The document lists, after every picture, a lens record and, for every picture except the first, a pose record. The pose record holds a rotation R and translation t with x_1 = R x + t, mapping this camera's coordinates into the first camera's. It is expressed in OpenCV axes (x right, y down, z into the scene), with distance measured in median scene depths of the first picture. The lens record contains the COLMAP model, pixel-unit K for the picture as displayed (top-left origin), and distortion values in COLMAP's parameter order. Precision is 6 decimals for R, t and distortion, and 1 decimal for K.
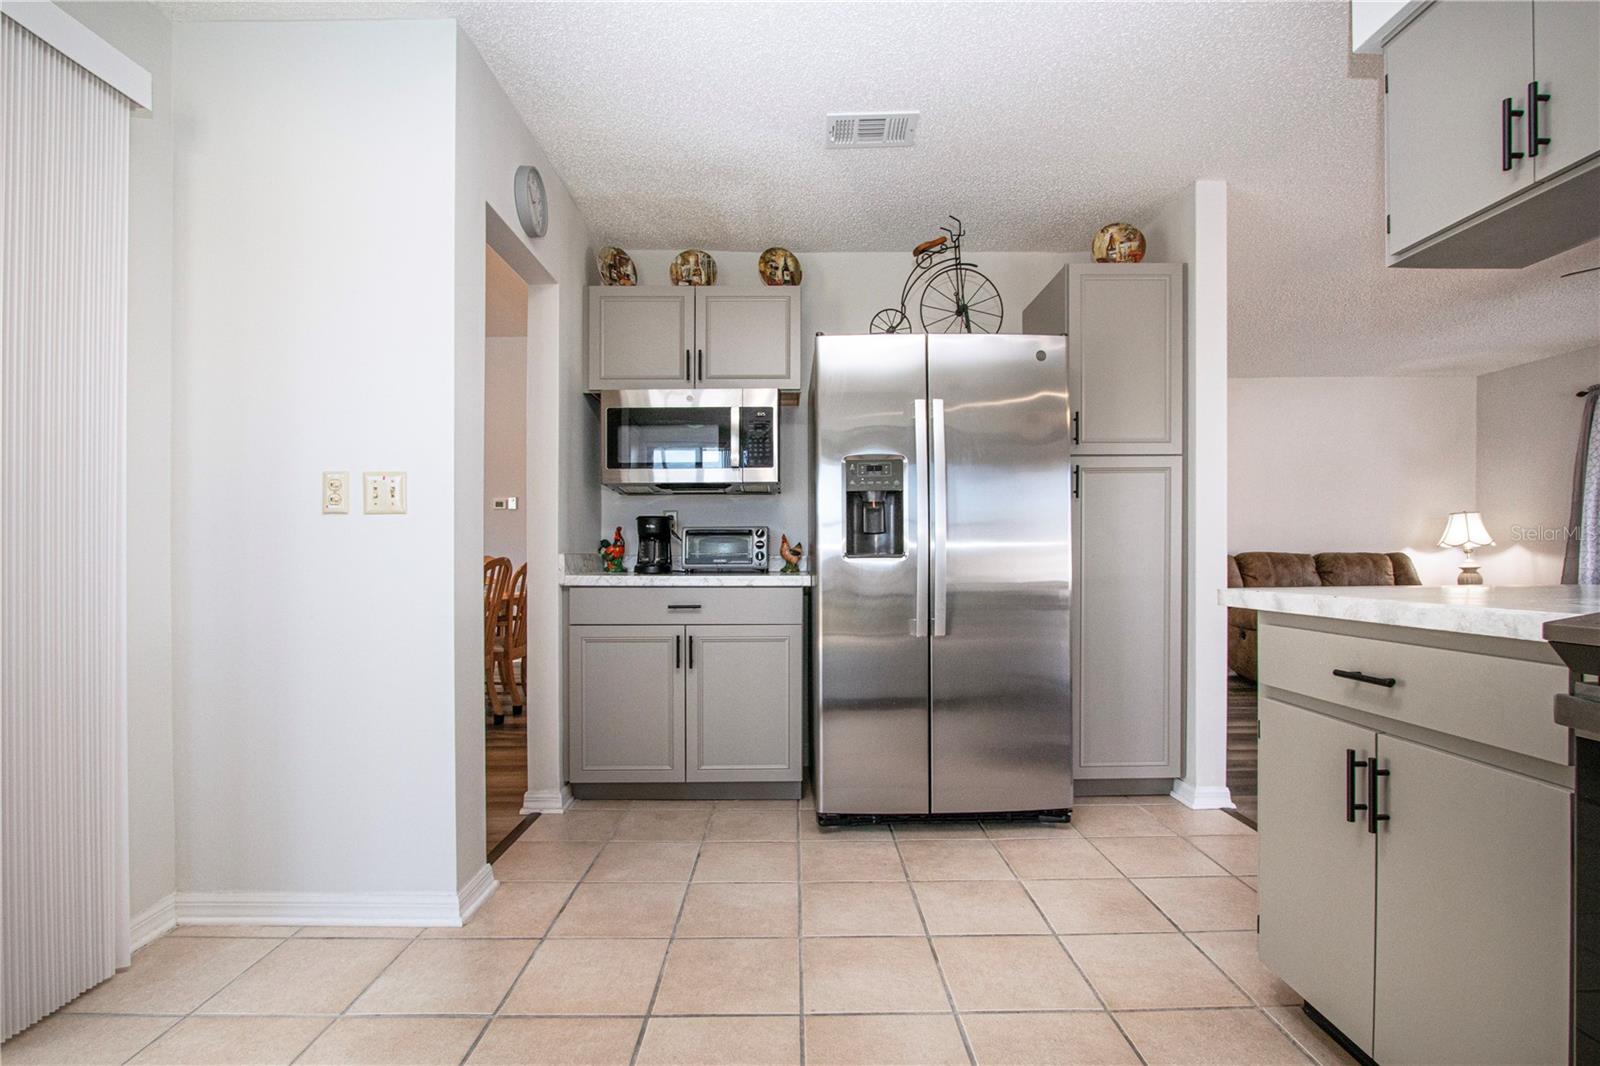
lens RADIAL K [[755.3, 0, 806.3], [0, 755.3, 554.6], [0, 0, 1]] dist [-0.000666, -0.000132]
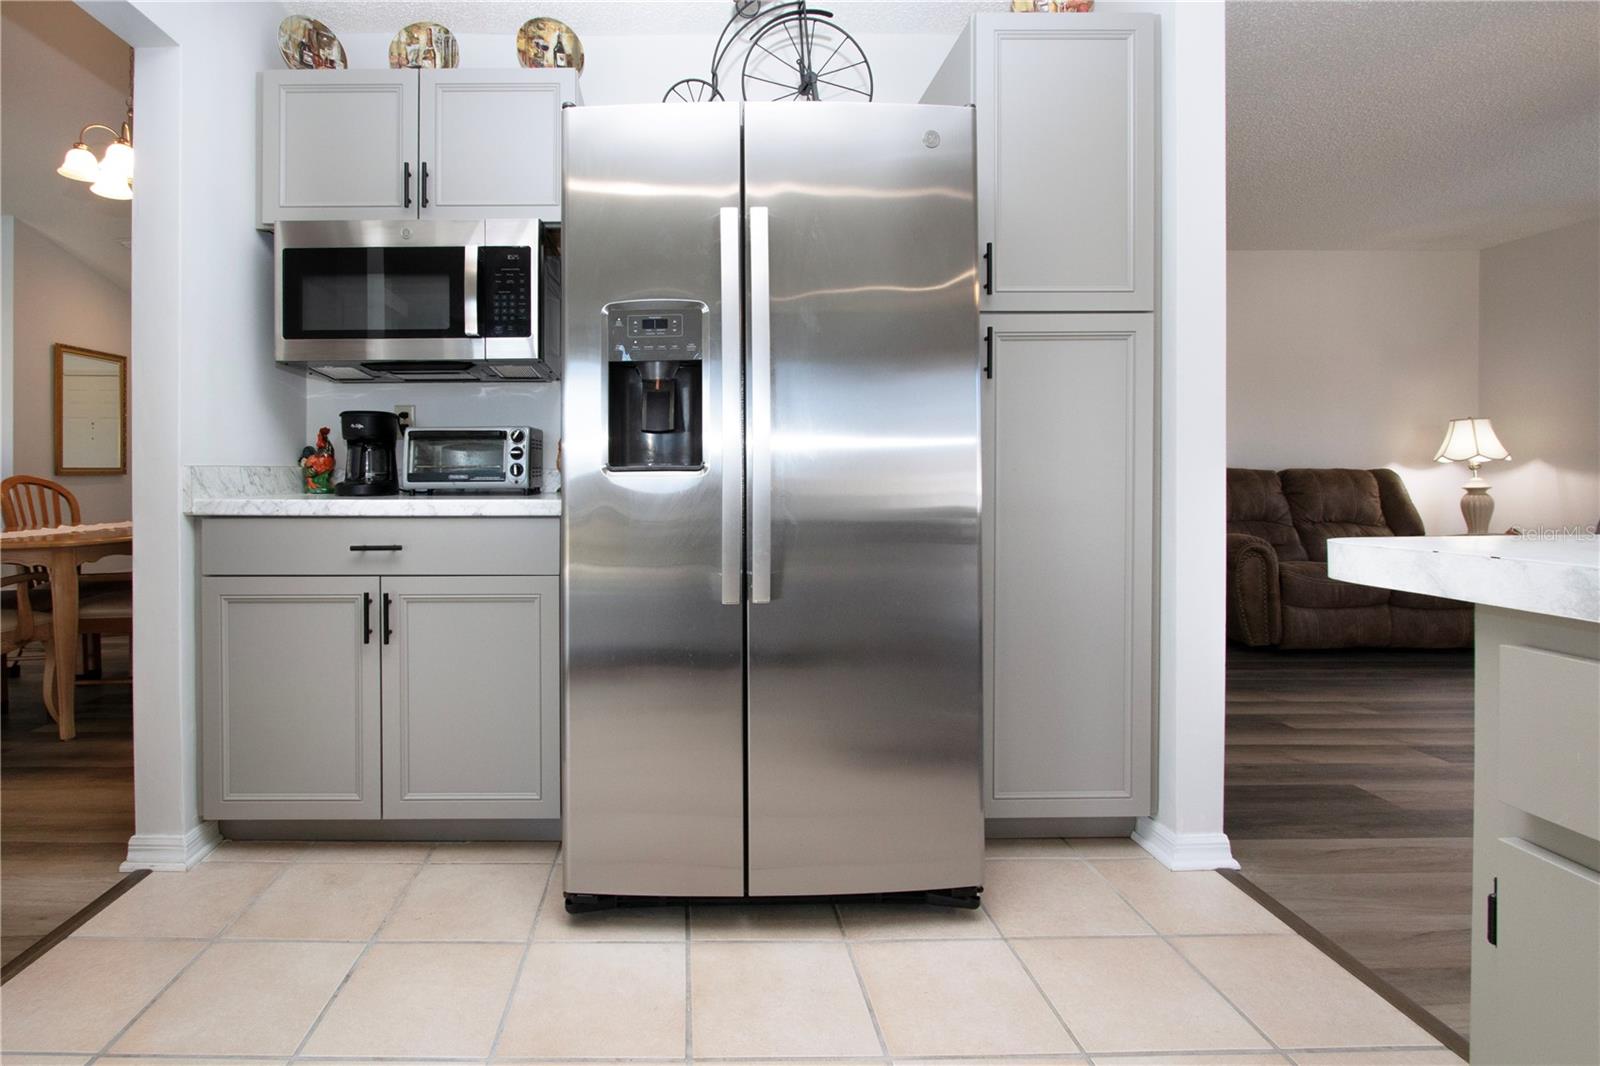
lens RADIAL K [[833.0, 0, 677.4], [0, 833.0, 469.2], [0, 0, 1]] dist [-0.002524, -0.001022]
pose [[0.999991, 0.001346, -0.003986, 0.095437], [-0.001359, 0.999994, -0.003296, 0.003792], [0.003981, 0.003302, 0.999987, 0.287082]]
